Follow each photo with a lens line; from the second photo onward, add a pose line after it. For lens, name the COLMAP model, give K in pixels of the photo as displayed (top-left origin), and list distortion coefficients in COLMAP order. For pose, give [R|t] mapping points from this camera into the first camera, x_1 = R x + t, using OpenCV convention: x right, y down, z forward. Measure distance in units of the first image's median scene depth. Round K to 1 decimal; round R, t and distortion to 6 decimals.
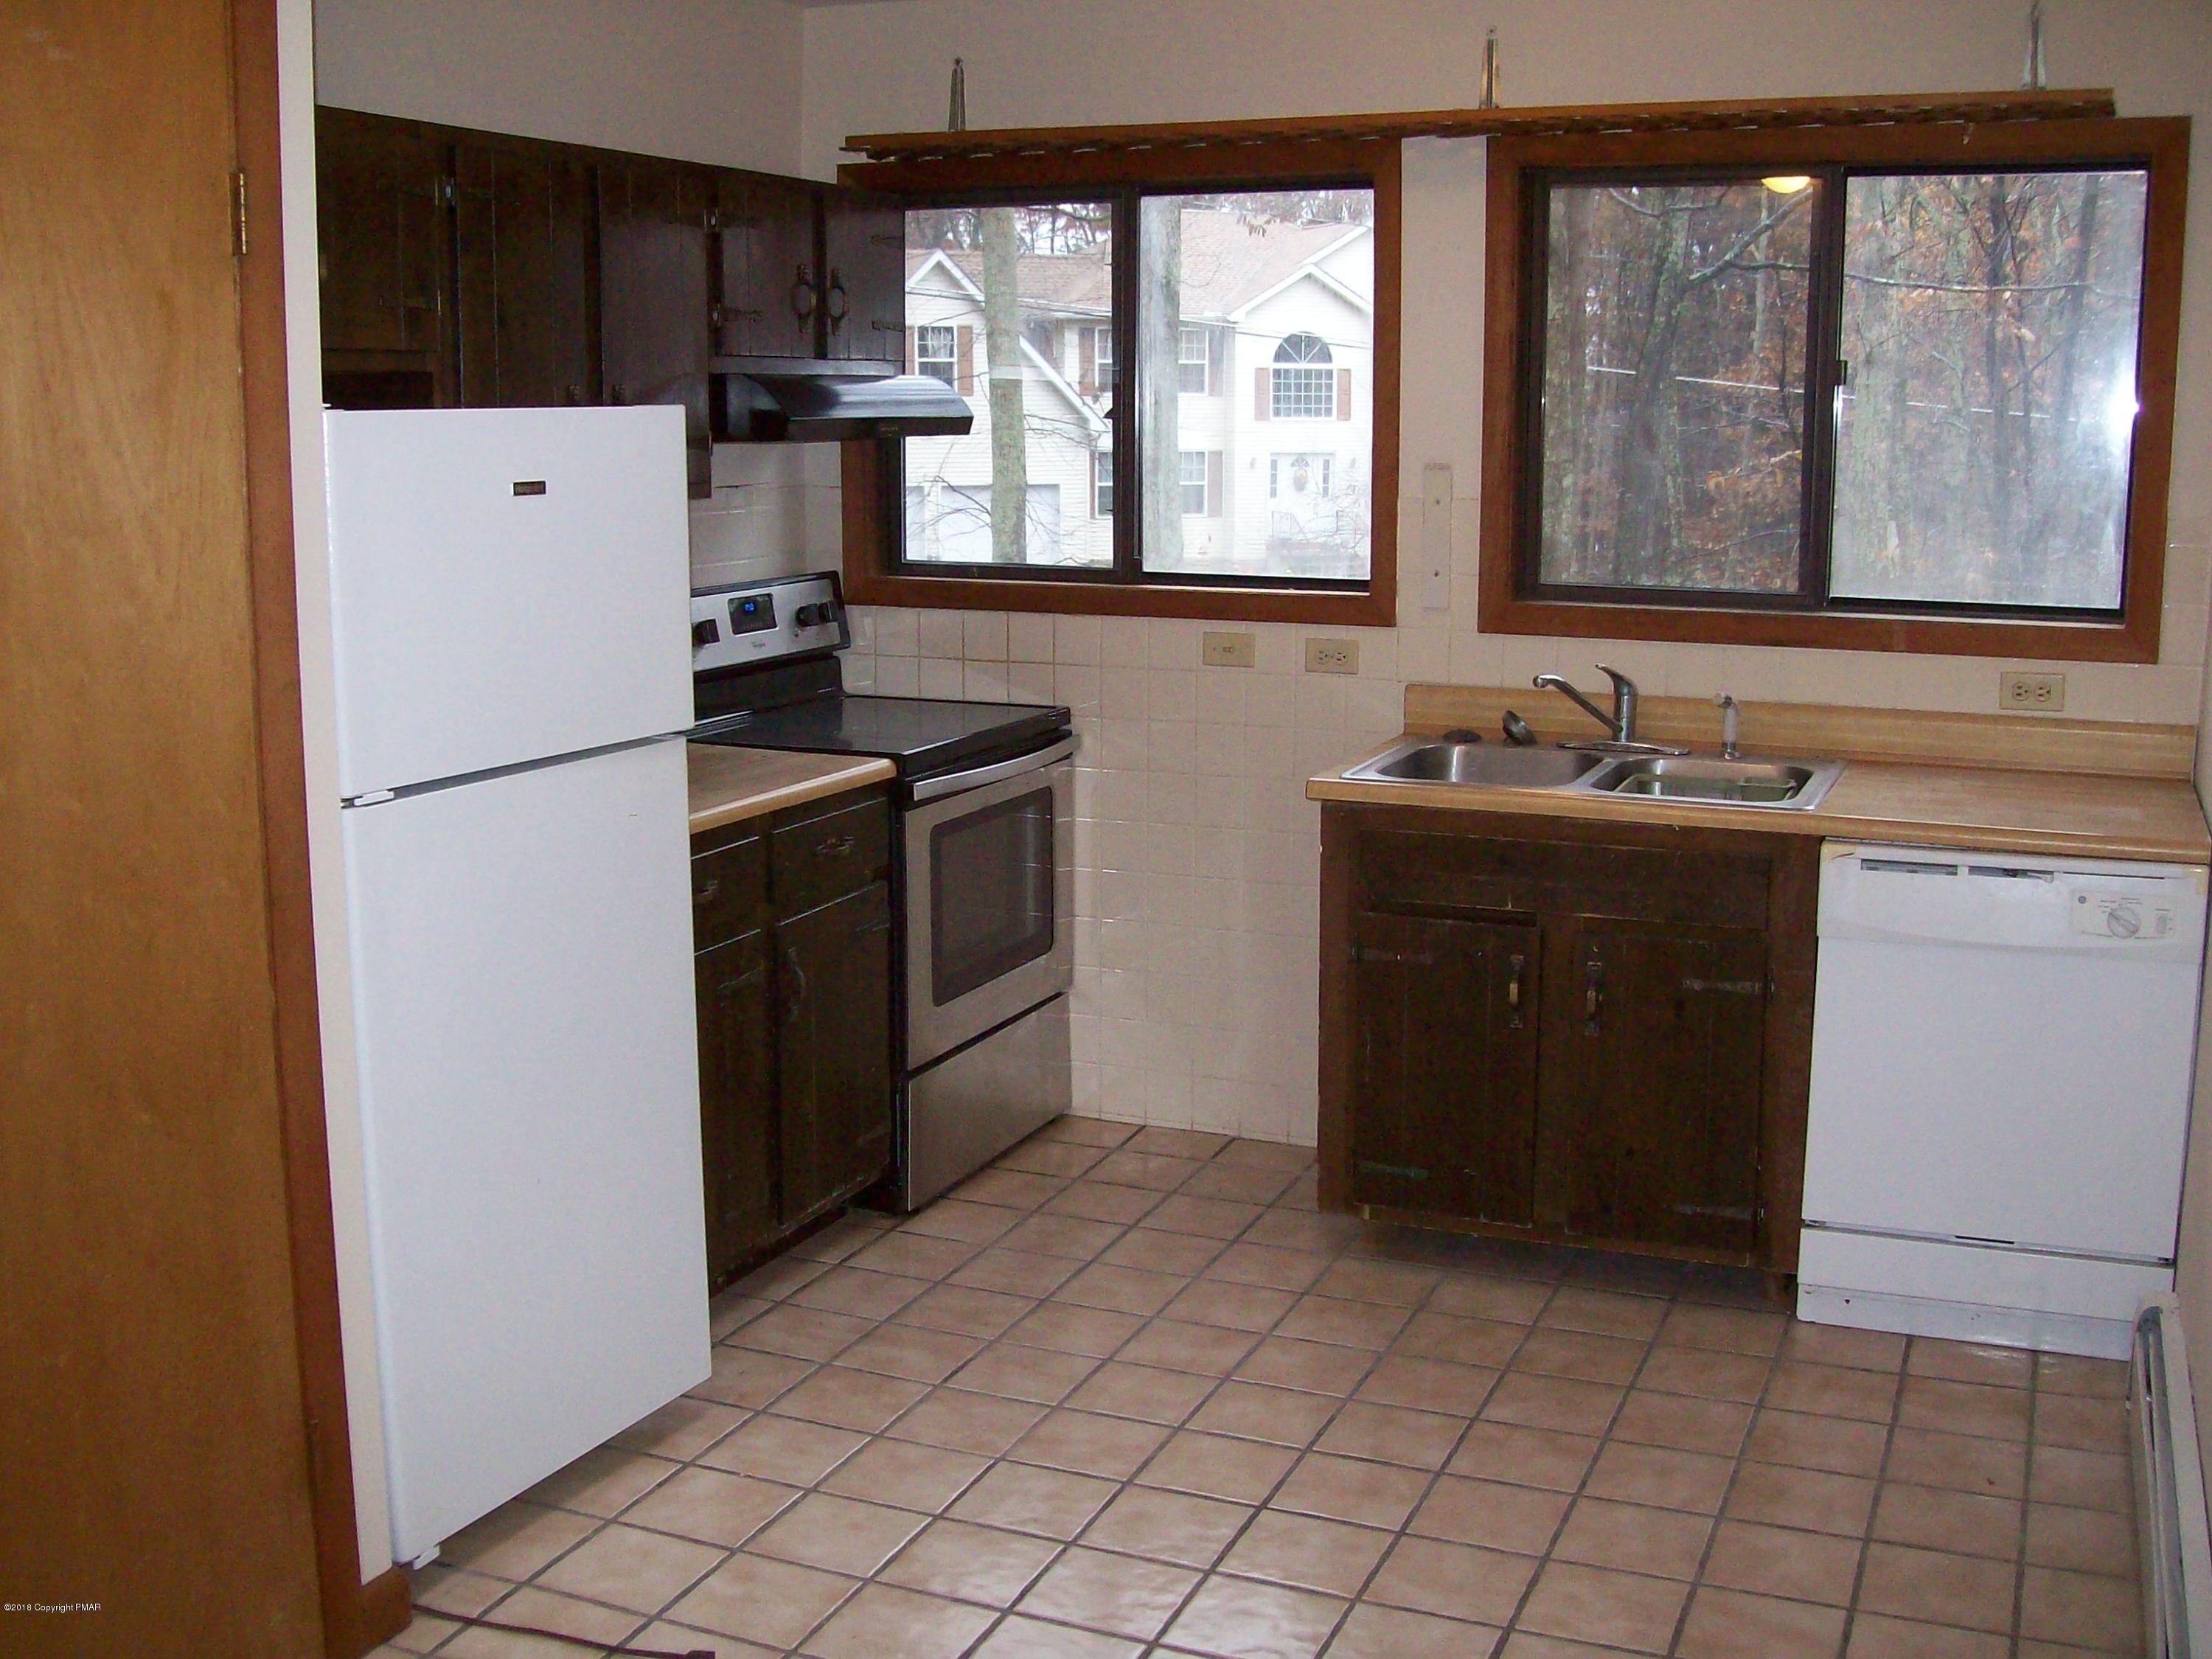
lens RADIAL K [[2386.0, 0, 1106.0], [0, 2386.0, 829.5], [0, 0, 1]] dist [-0.193964, 0.191963]
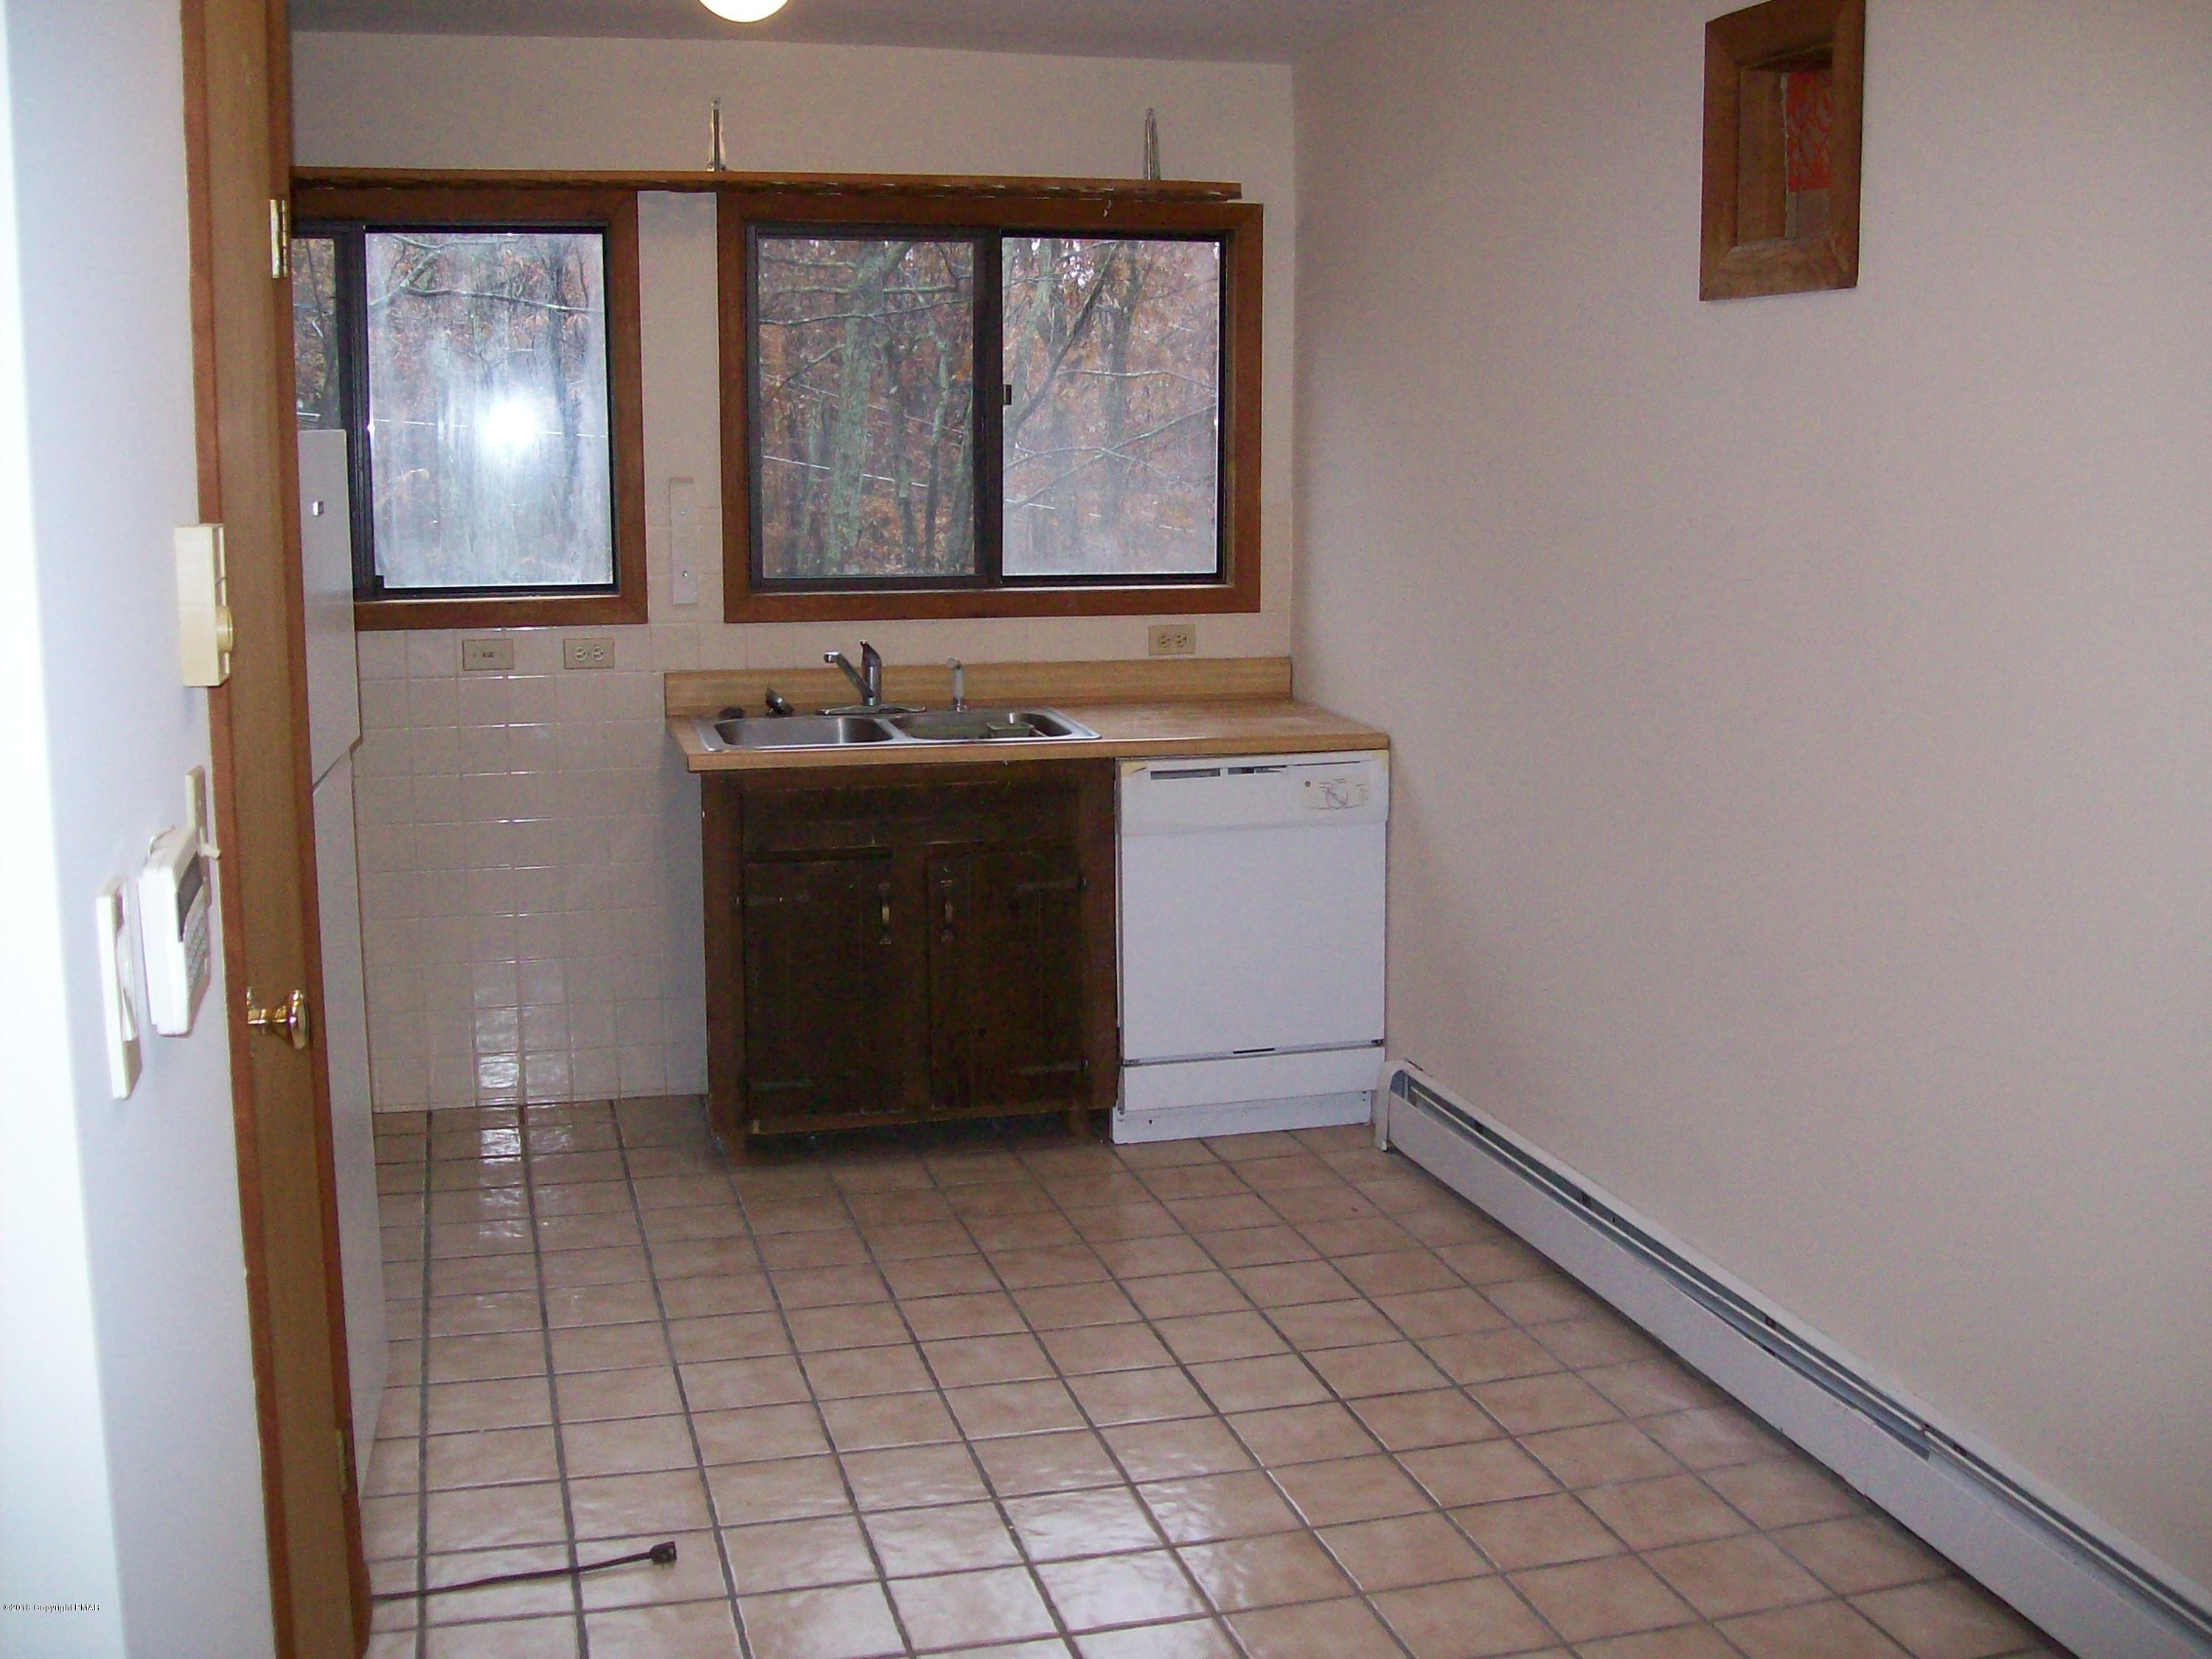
lens RADIAL K [[2386.0, 0, 1106.0], [0, 2386.0, 829.5], [0, 0, 1]] dist [-0.193964, 0.191963]
pose [[0.778306, -0.101901, 0.619562, -0.473612], [0.107656, 0.993788, 0.028212, 0.004191], [-0.618588, 0.044742, 0.784441, -0.013530]]
